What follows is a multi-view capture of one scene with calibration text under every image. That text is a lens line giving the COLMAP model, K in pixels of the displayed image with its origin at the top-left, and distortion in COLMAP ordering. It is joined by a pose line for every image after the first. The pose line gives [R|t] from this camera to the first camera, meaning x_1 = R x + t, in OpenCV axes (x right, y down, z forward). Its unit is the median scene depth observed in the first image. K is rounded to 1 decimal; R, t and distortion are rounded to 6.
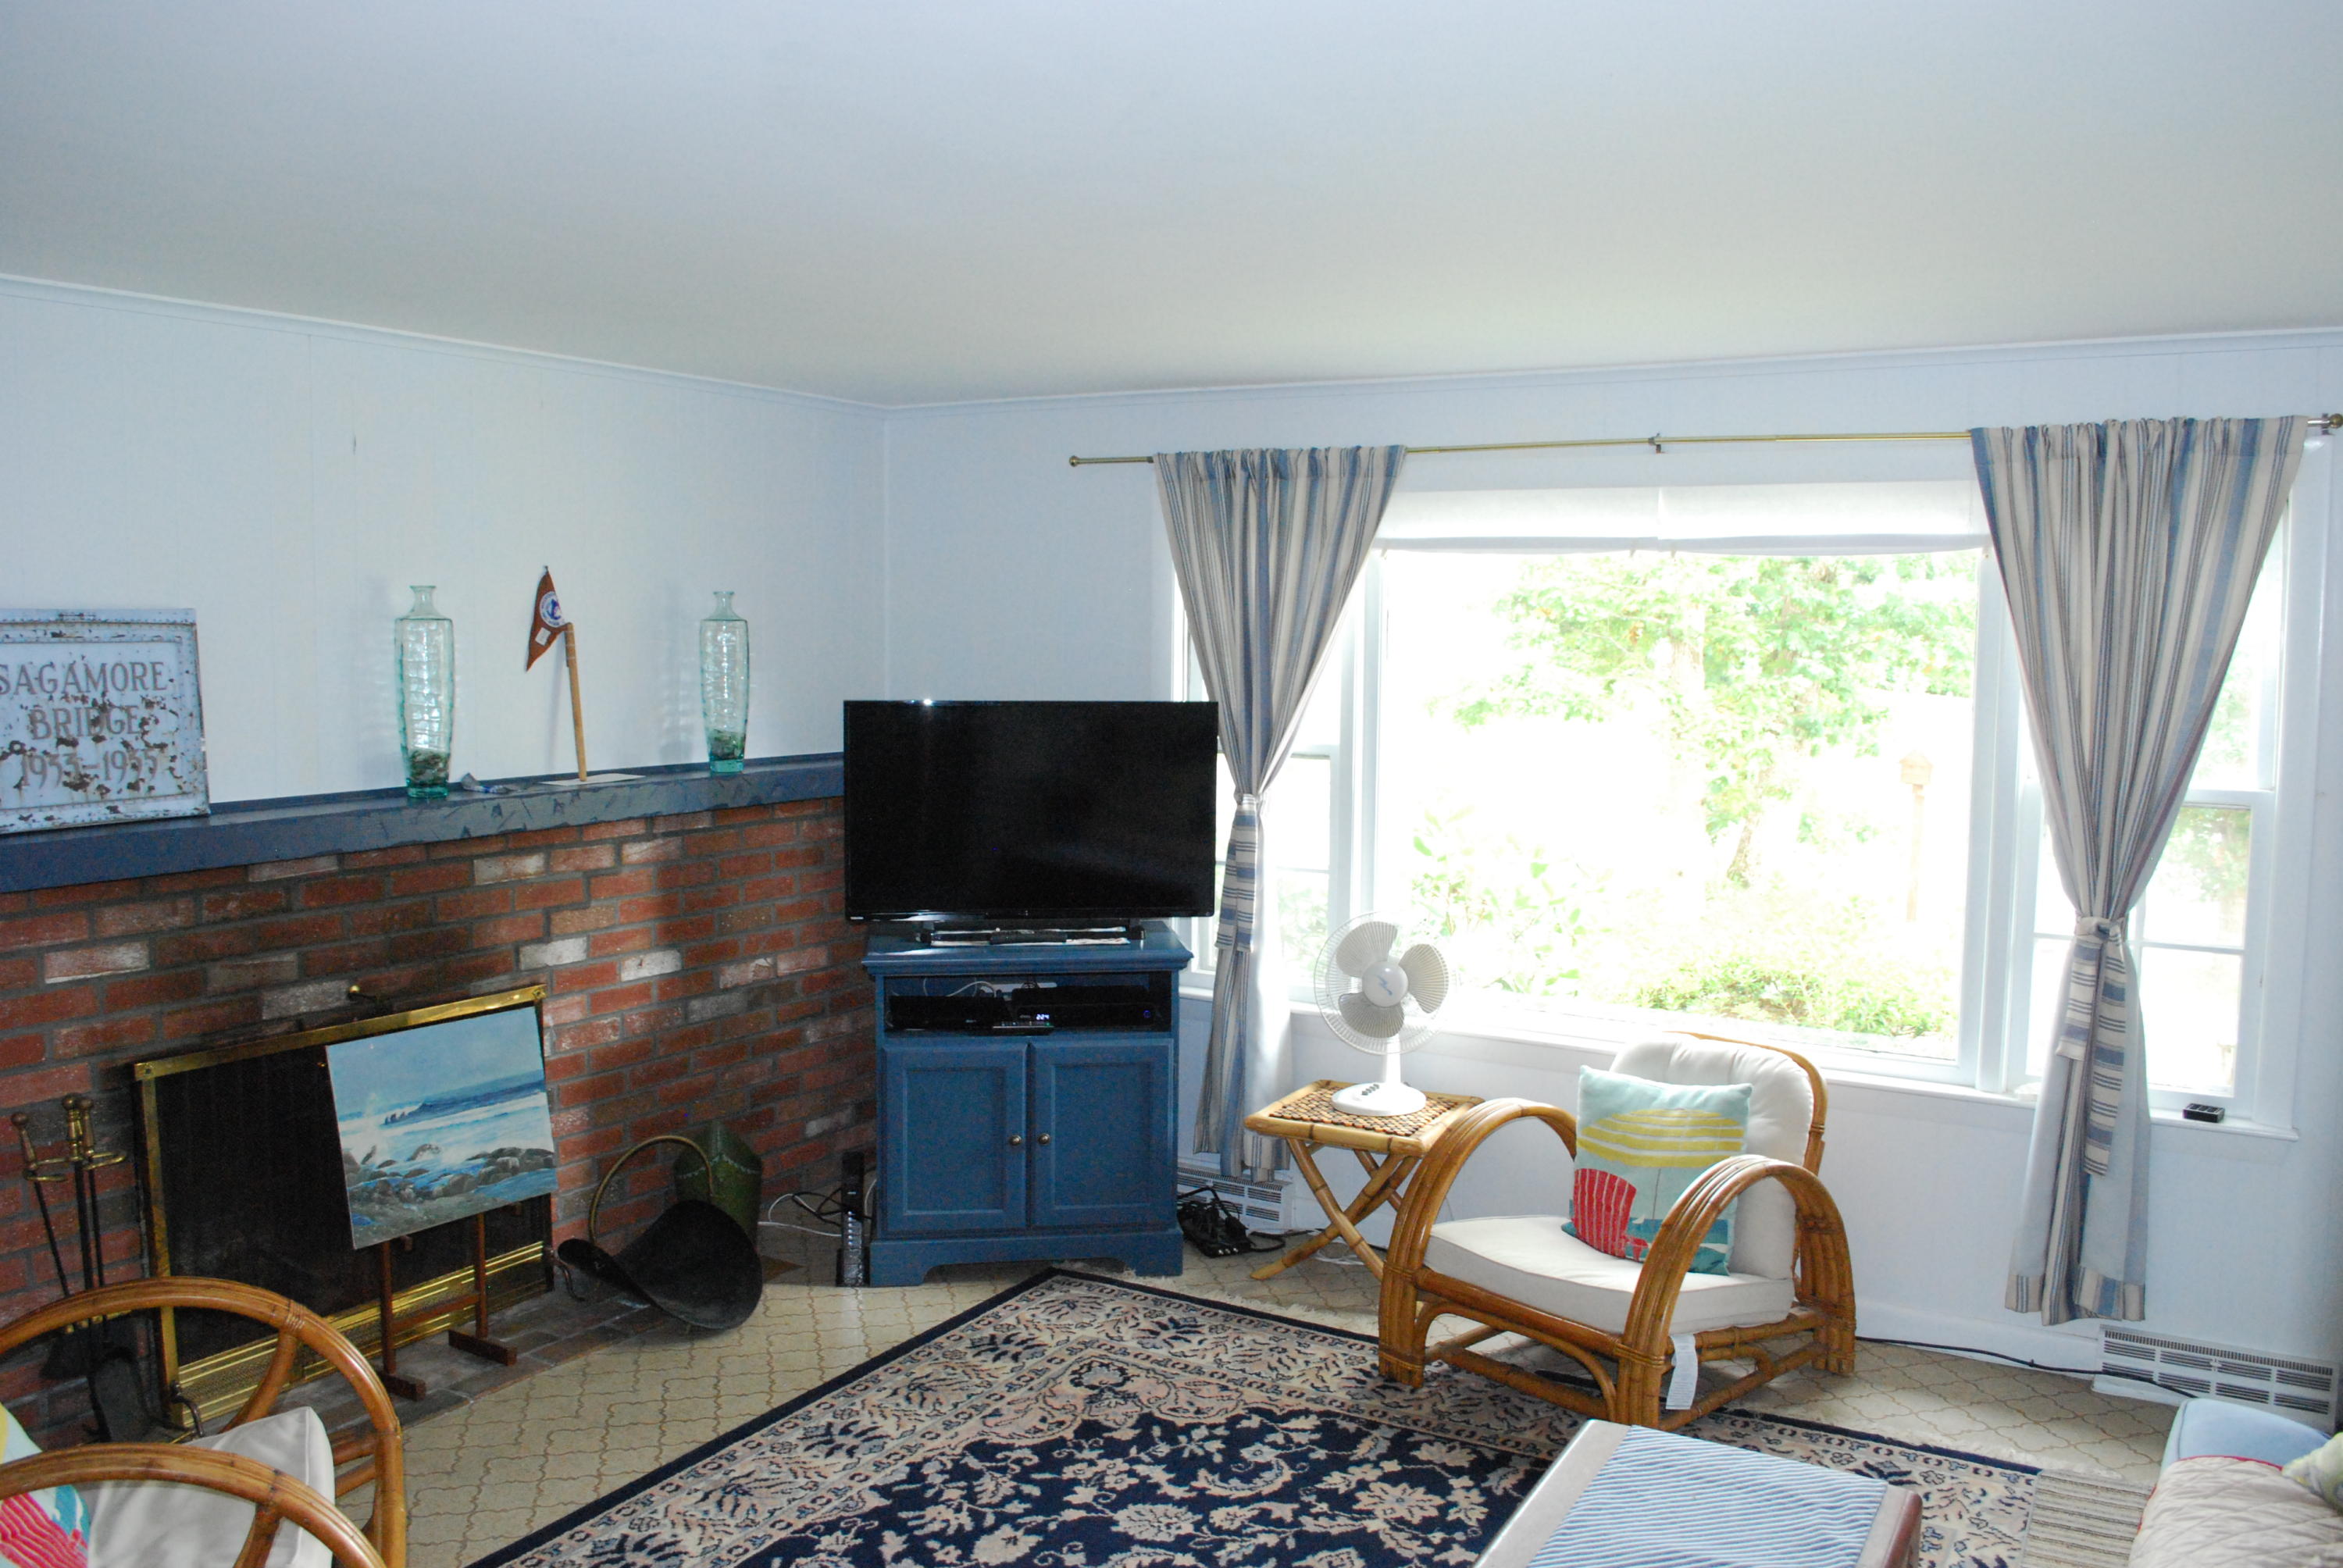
lens RADIAL K [[1854.5, 0, 1179.8], [0, 1854.5, 785.0], [0, 0, 1]] dist [-0.078518, 0.007292]
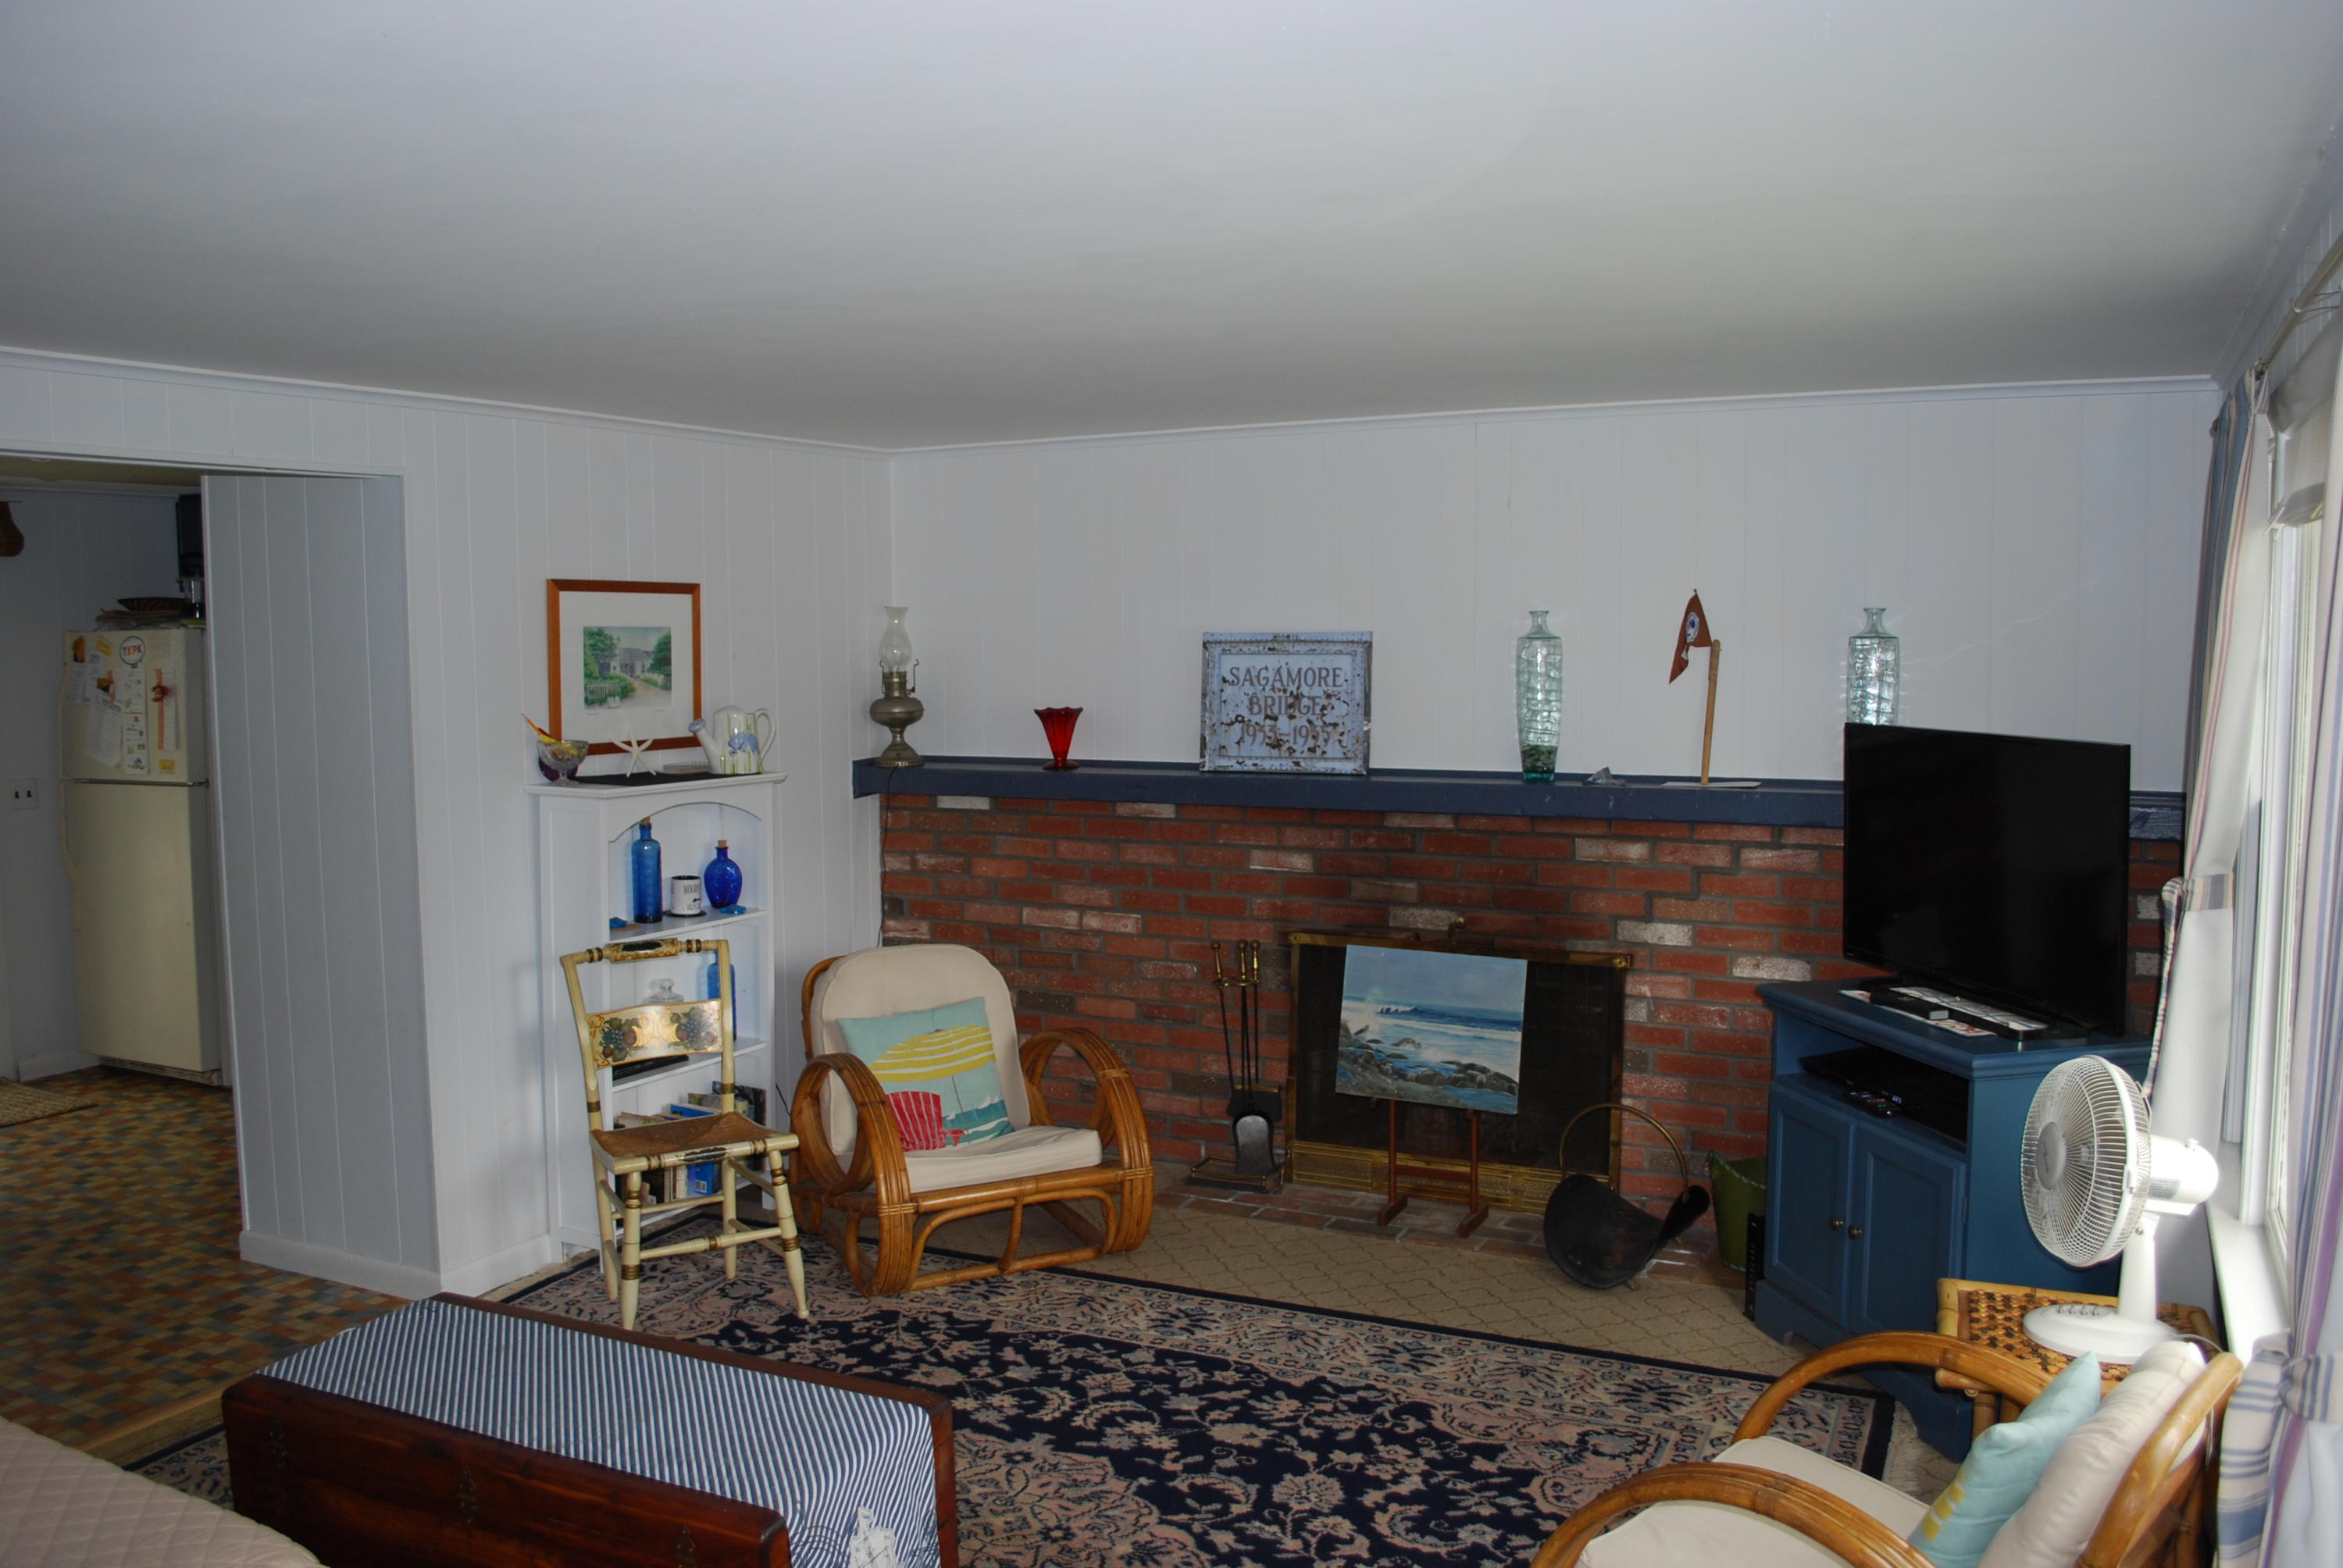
lens RADIAL K [[1854.5, 0, 1173.8], [0, 1854.5, 791.0], [0, 0, 1]] dist [-0.078518, 0.007292]
pose [[0.075006, 0.079032, -0.994046, 0.897245], [-0.077459, 0.994304, 0.073208, -0.065605], [0.994170, 0.071507, 0.080700, 0.721072]]
